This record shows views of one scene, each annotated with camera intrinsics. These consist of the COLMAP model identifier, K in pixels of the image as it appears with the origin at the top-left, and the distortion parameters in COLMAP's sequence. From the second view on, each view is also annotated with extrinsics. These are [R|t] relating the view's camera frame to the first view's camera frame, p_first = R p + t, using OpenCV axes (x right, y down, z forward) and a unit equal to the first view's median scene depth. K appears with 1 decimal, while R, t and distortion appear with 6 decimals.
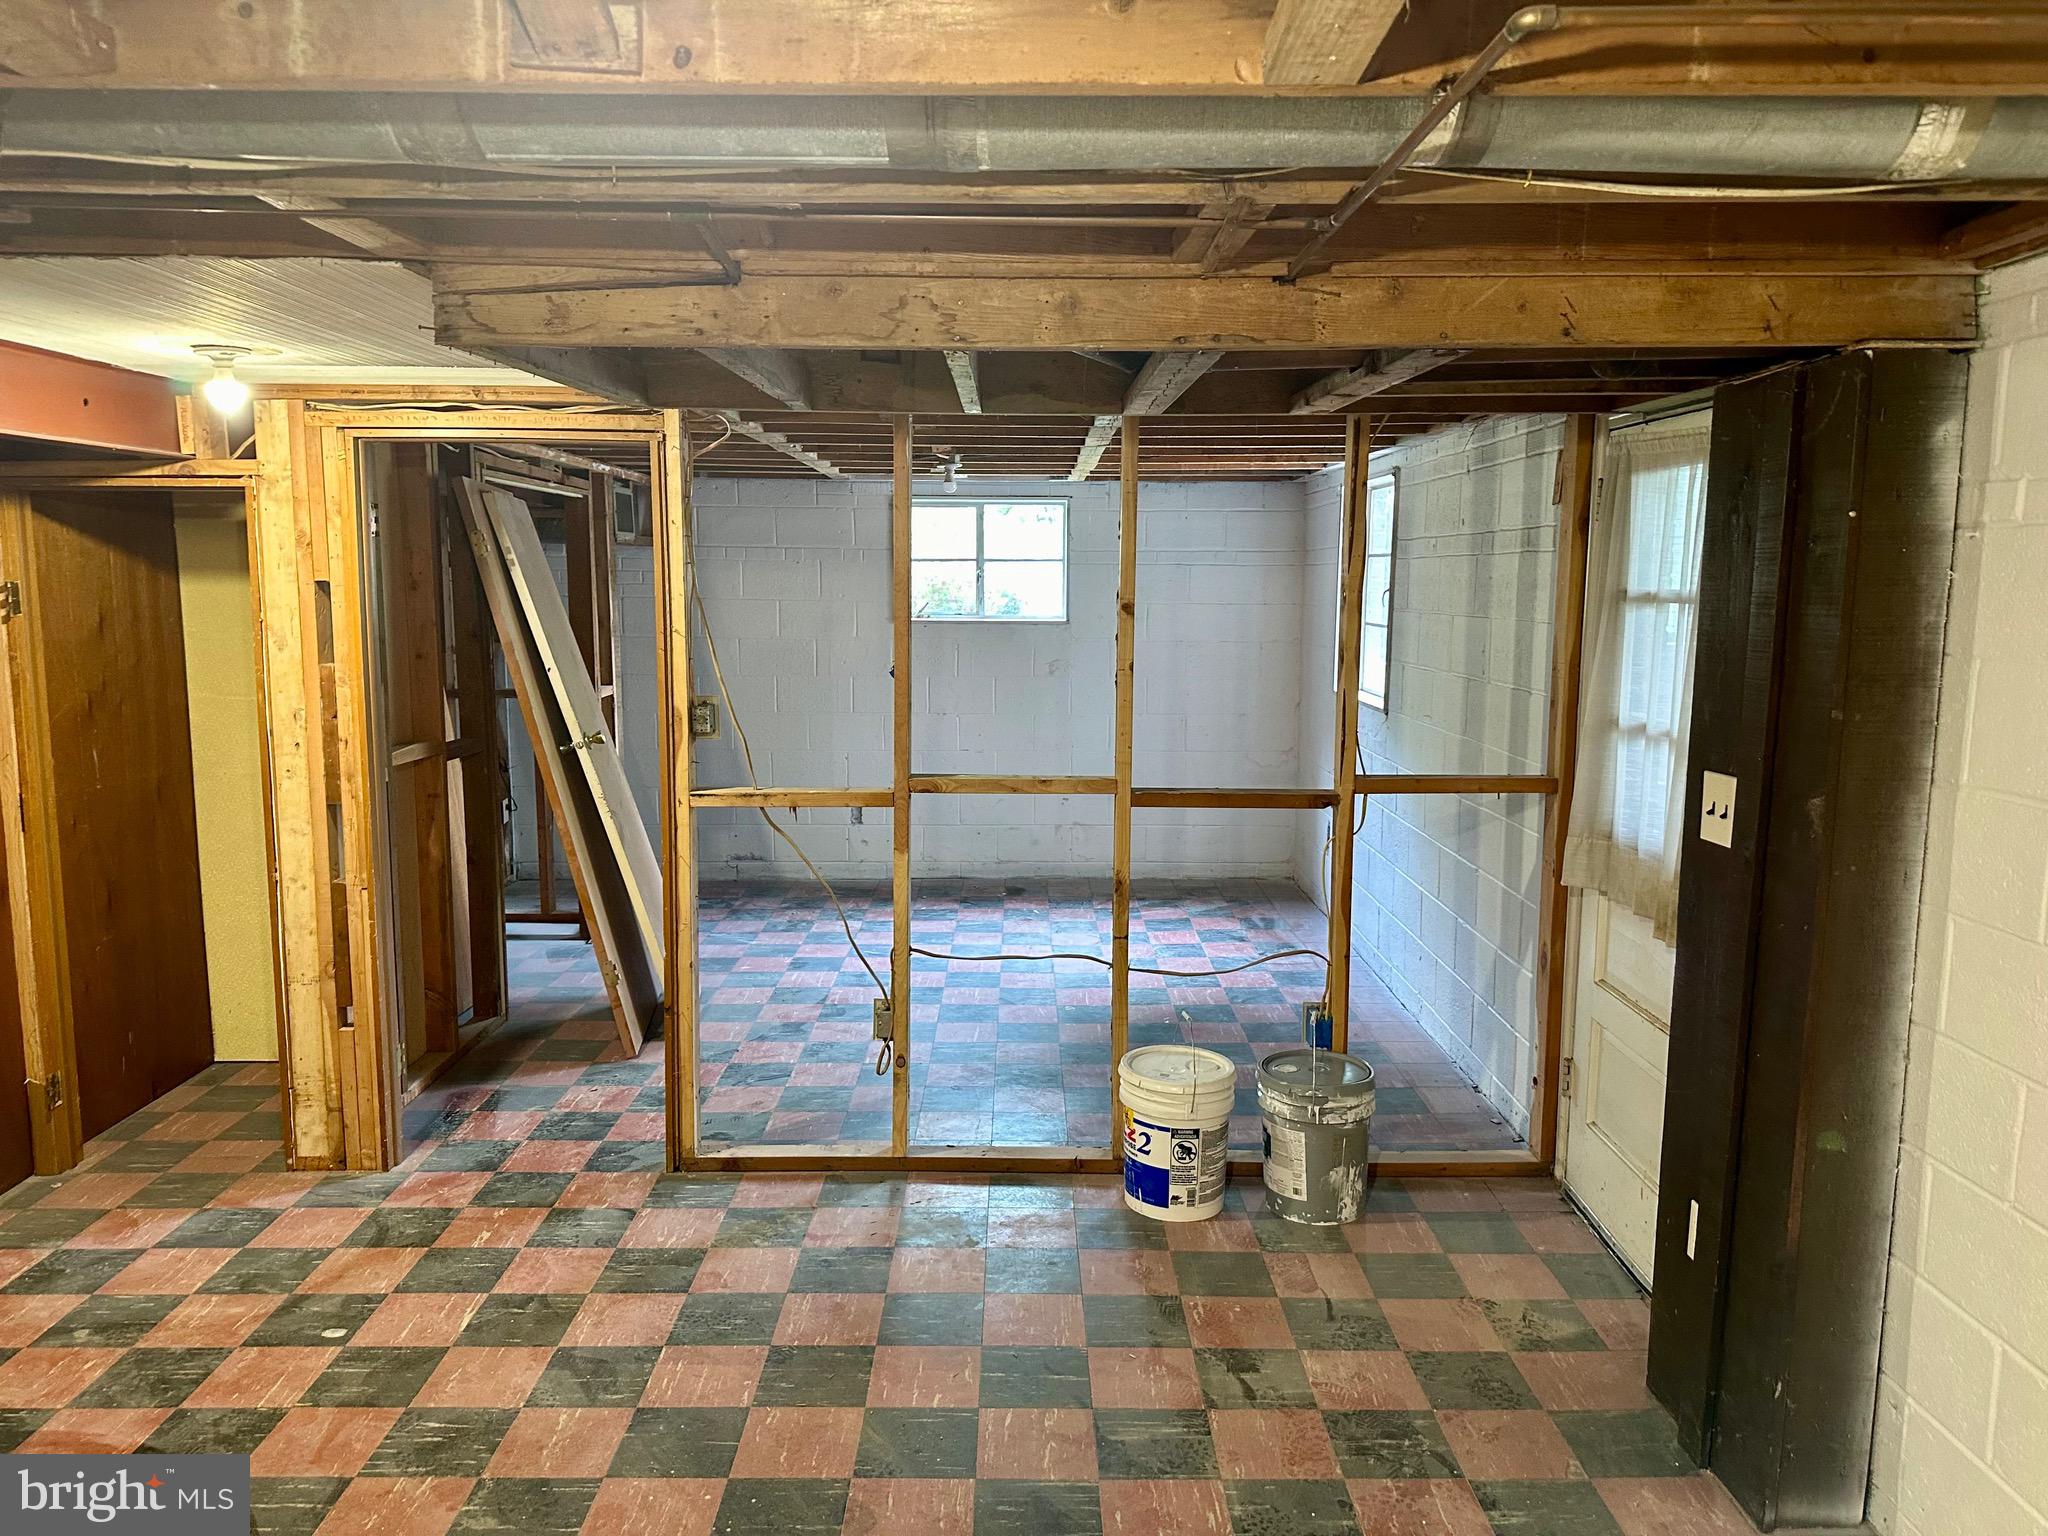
lens RADIAL K [[1452.5, 0, 1021.8], [0, 1452.5, 762.5], [0, 0, 1]] dist [0.025467, -0.013658]
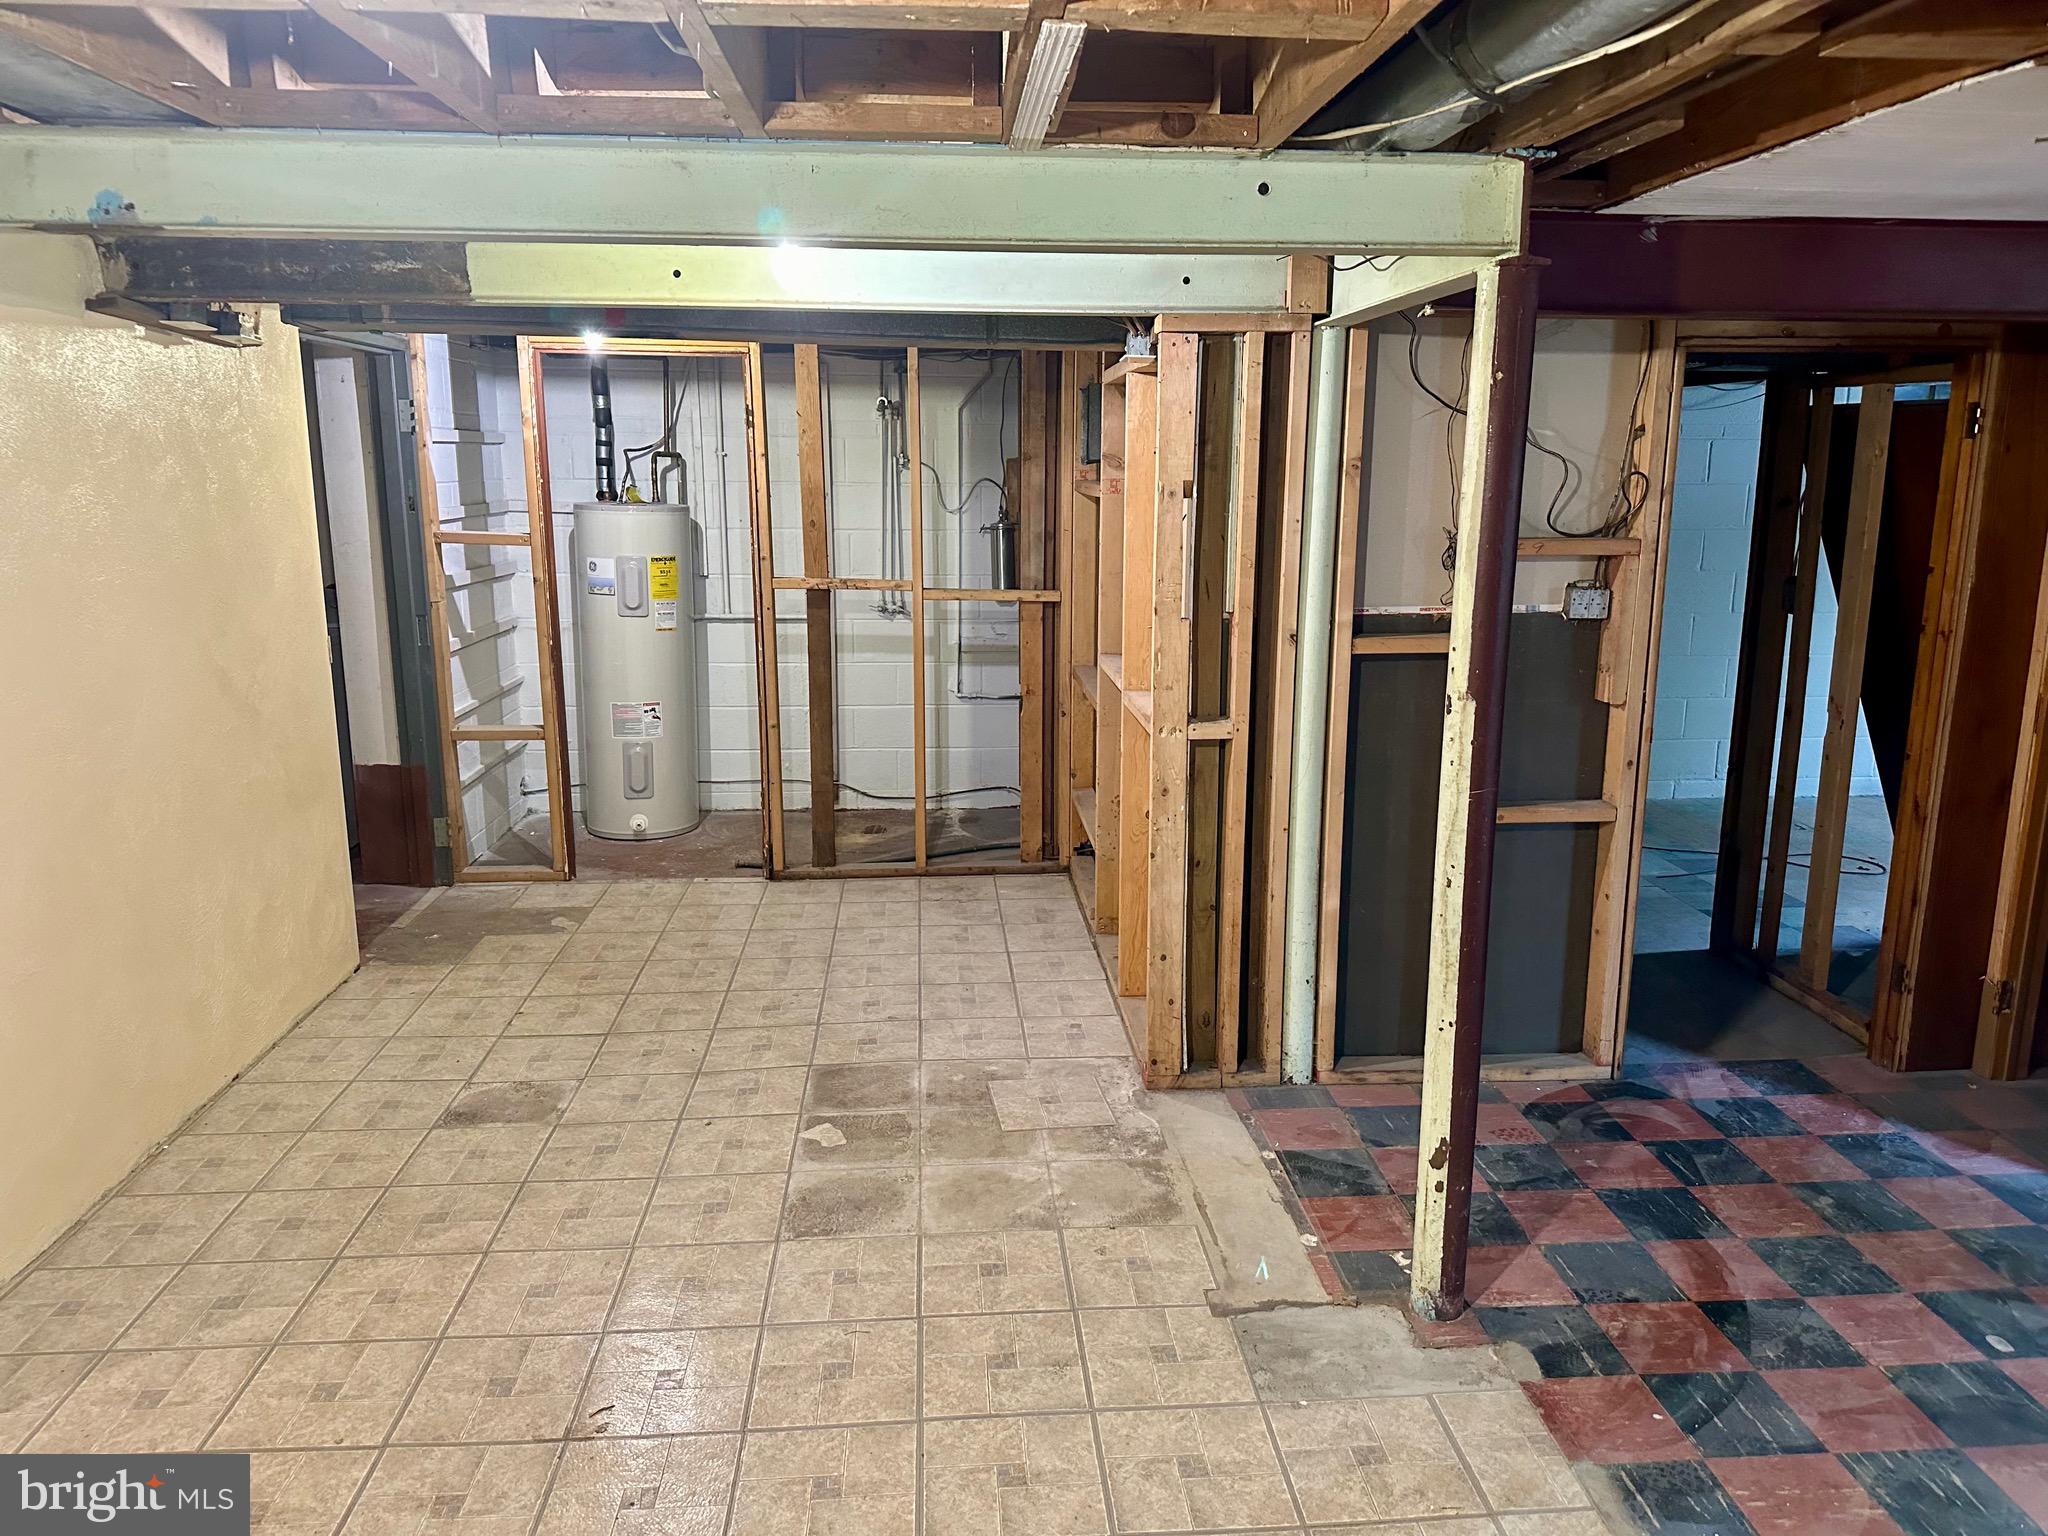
lens RADIAL K [[1452.5, 0, 1020.2], [0, 1452.5, 756.2], [0, 0, 1]] dist [0.025467, -0.013658]
pose [[0.069208, 0.198251, -0.977705, 0.289198], [-0.130024, 0.973487, 0.188192, -0.040740], [0.989093, 0.114100, 0.093150, 0.321073]]
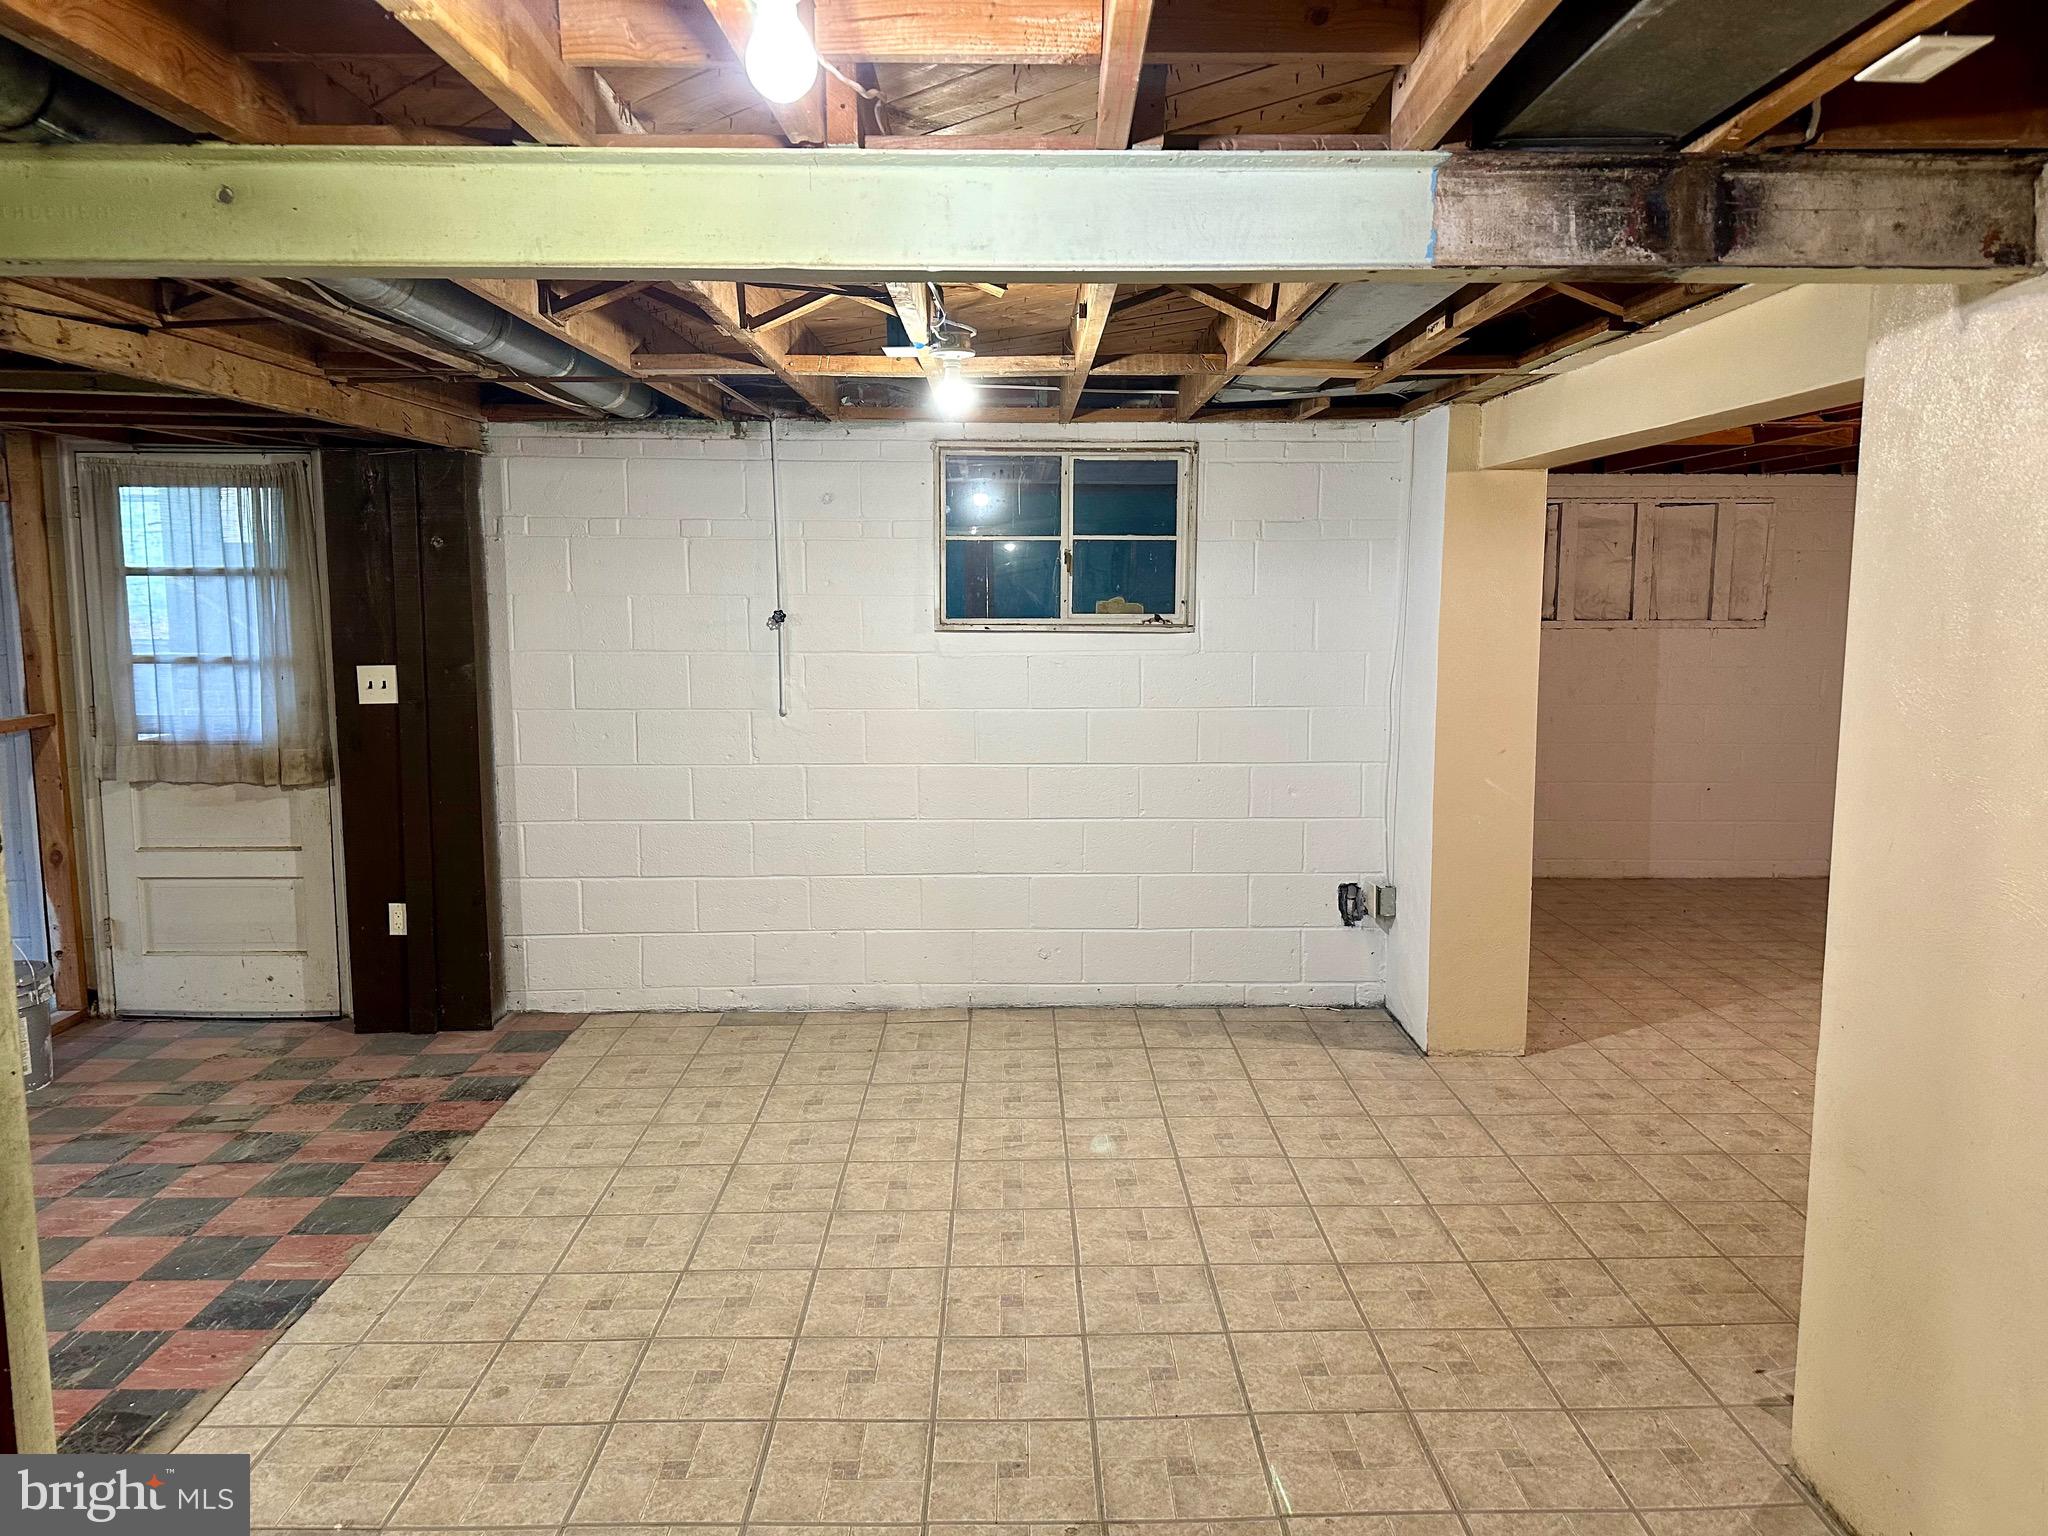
lens RADIAL K [[1452.5, 0, 1040.8], [0, 1452.5, 772.4], [0, 0, 1]] dist [0.025467, -0.013658]
pose [[-0.011799, -0.133851, 0.990931, -1.215933], [0.129170, 0.982493, 0.134249, 0.000687], [-0.991552, 0.129582, 0.005697, 0.155664]]
